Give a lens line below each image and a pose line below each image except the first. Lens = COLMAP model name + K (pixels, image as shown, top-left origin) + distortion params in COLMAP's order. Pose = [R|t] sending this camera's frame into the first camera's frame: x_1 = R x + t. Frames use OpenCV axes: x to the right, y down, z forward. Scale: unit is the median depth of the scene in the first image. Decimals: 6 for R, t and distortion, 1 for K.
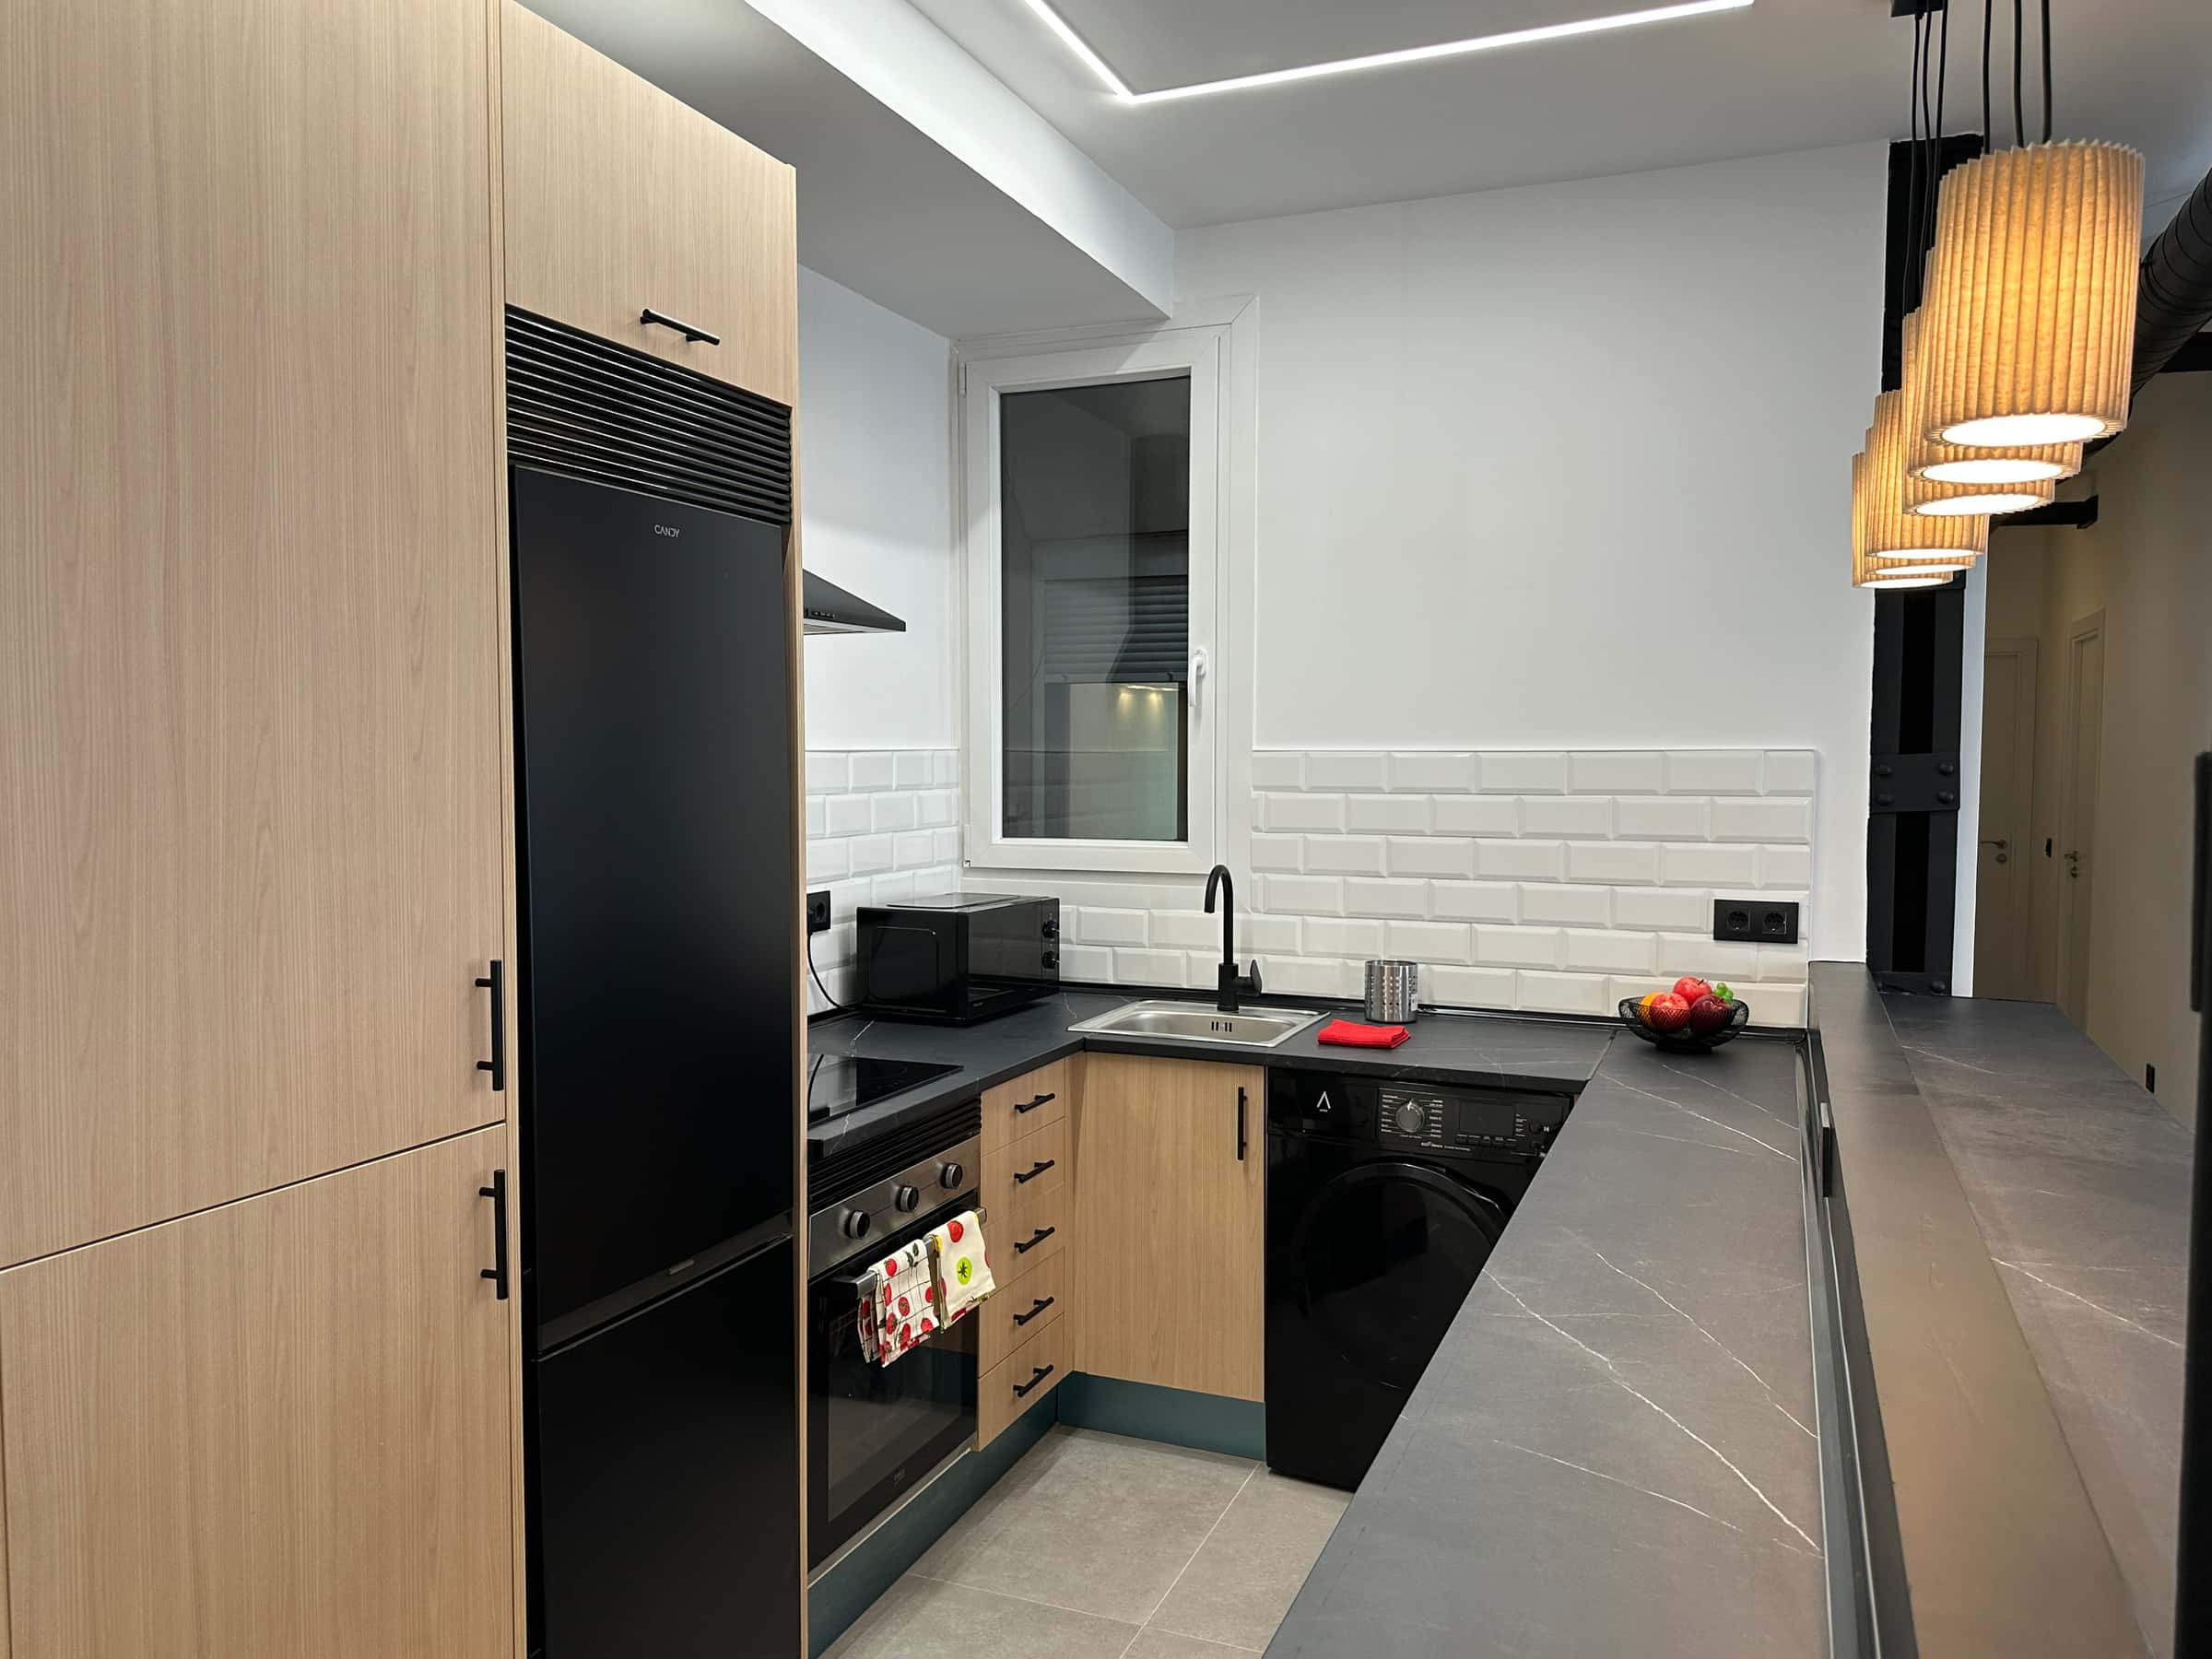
lens RADIAL K [[1623.8, 0, 1108.8], [0, 1623.8, 838.5], [0, 0, 1]] dist [0.128126, -0.004226]
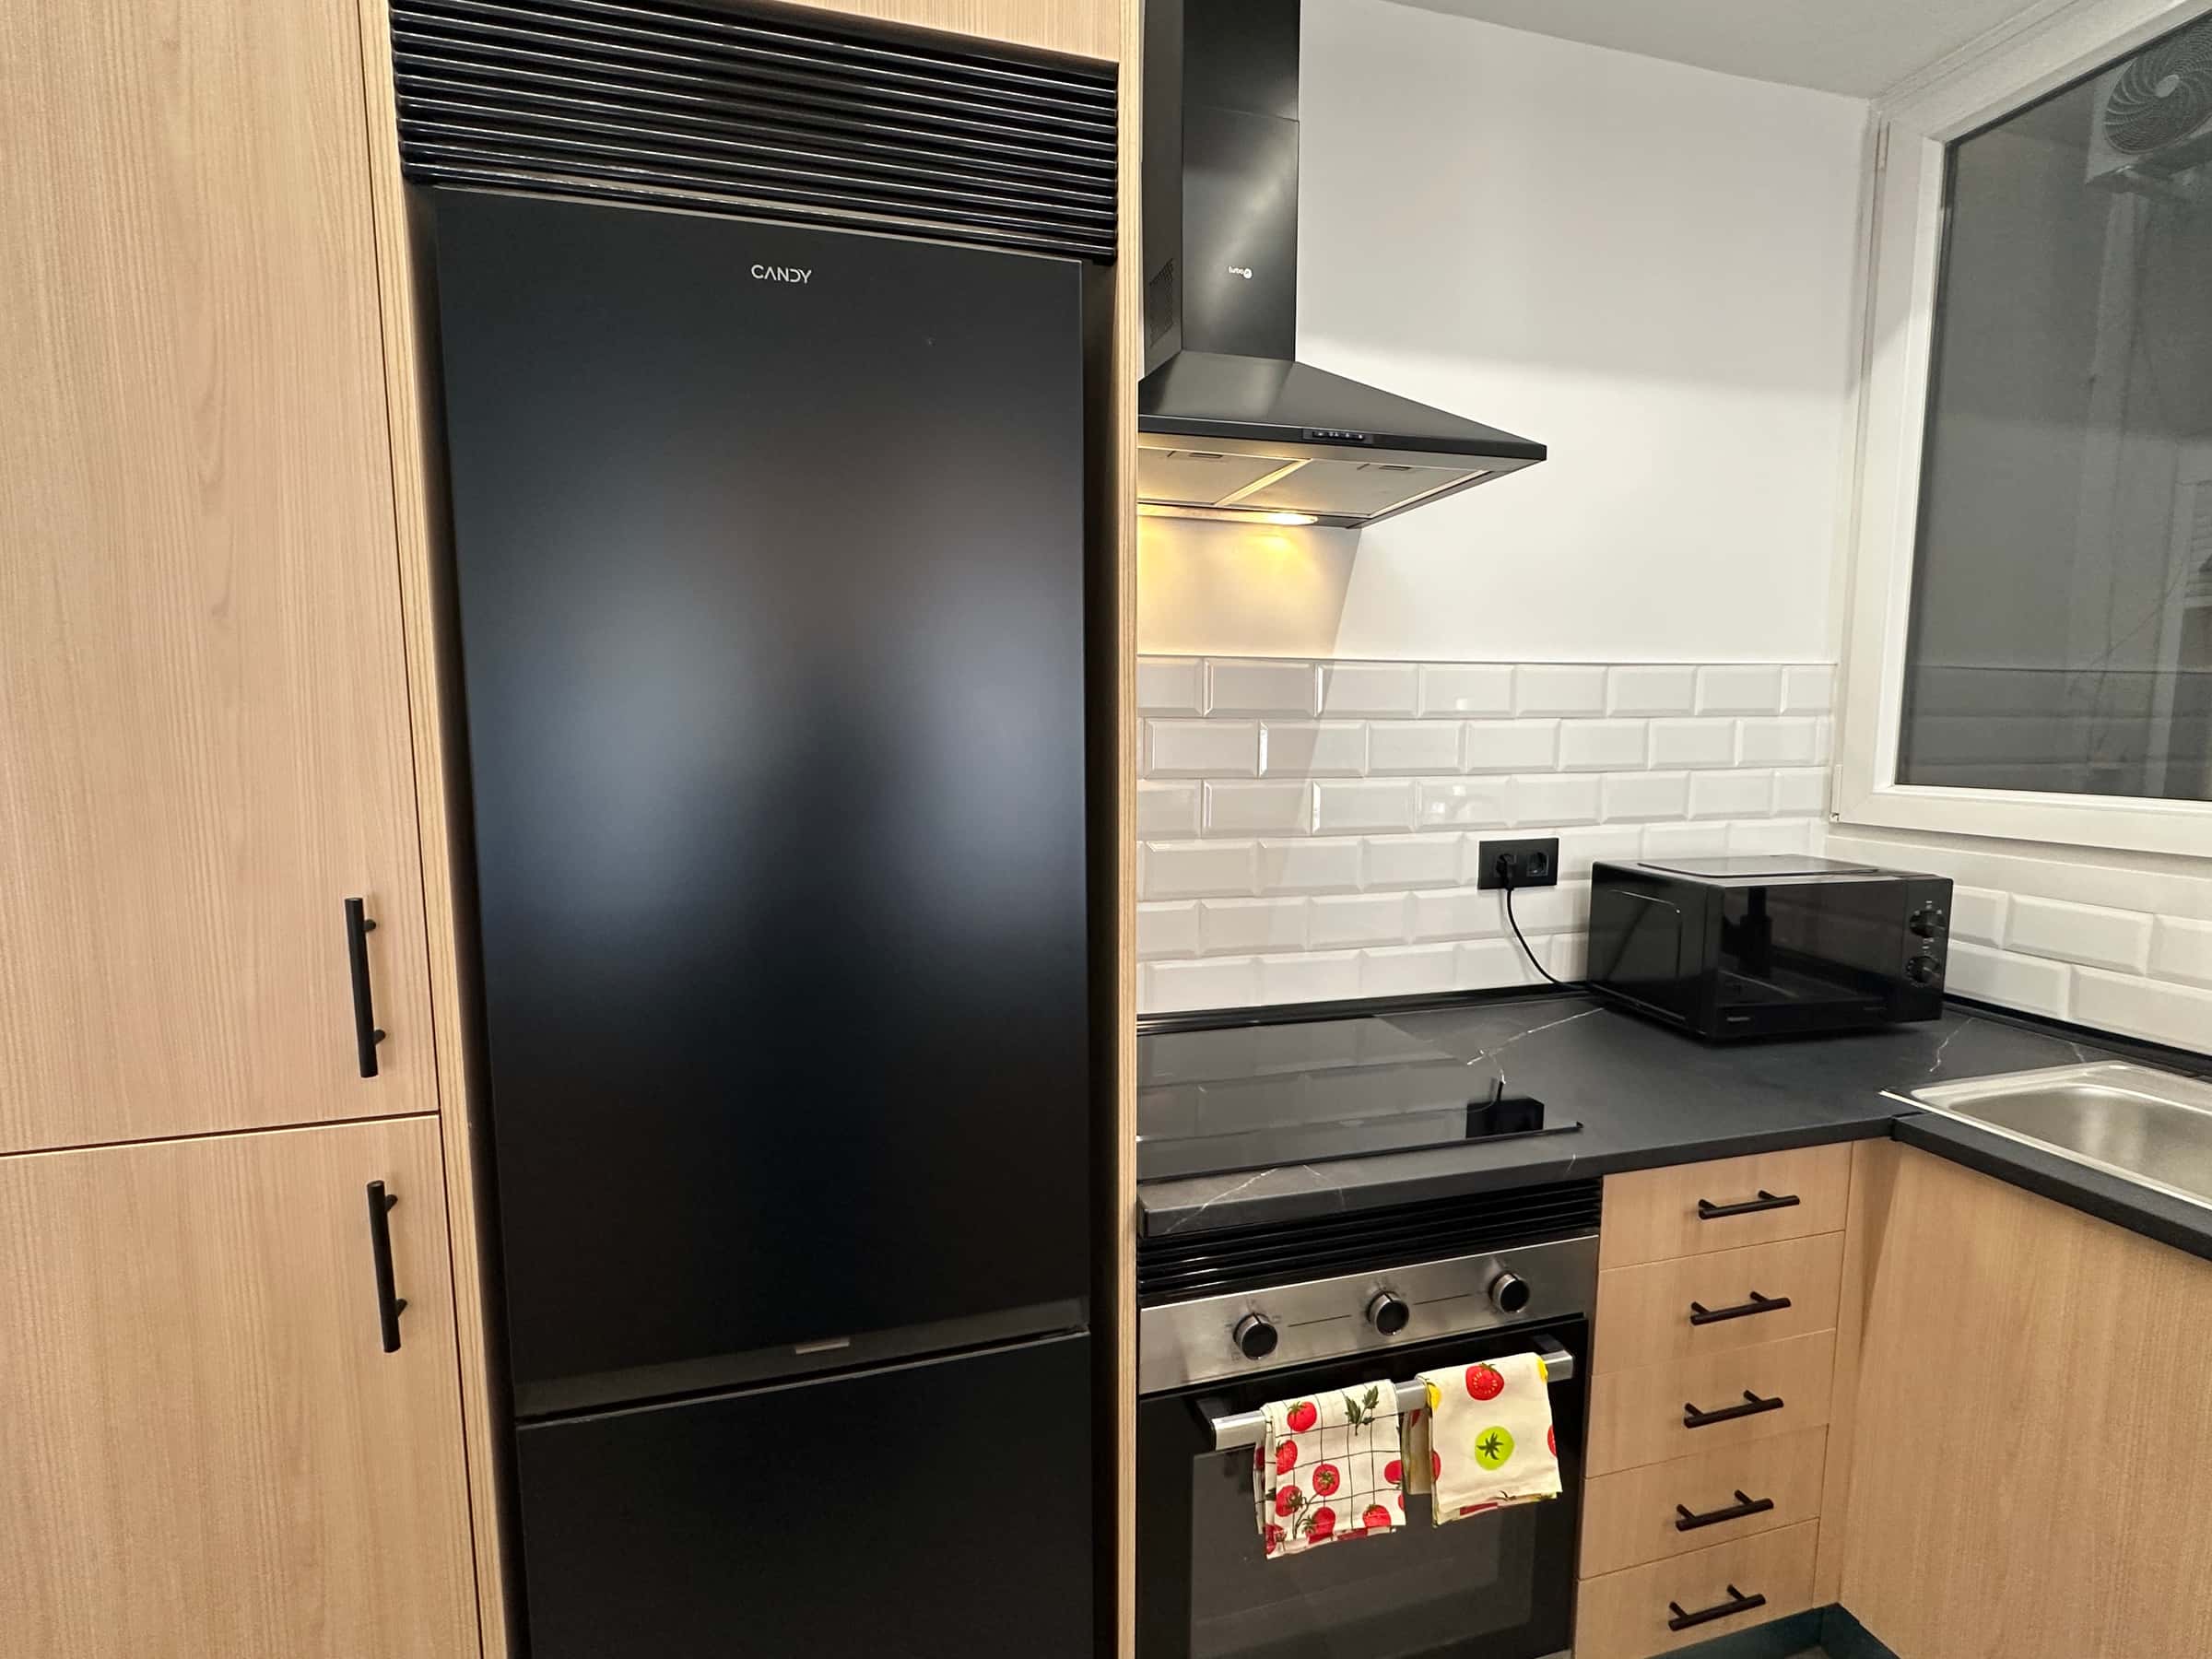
lens RADIAL K [[1038.1, 0, 1091.2], [0, 1038.1, 834.8], [0, 0, 1]] dist [0.001151, -0.001274]
pose [[0.614673, 0.082548, -0.784451, 0.106532], [-0.037434, 0.996441, 0.075523, 0.000048], [0.787893, -0.017057, 0.615576, 0.590664]]
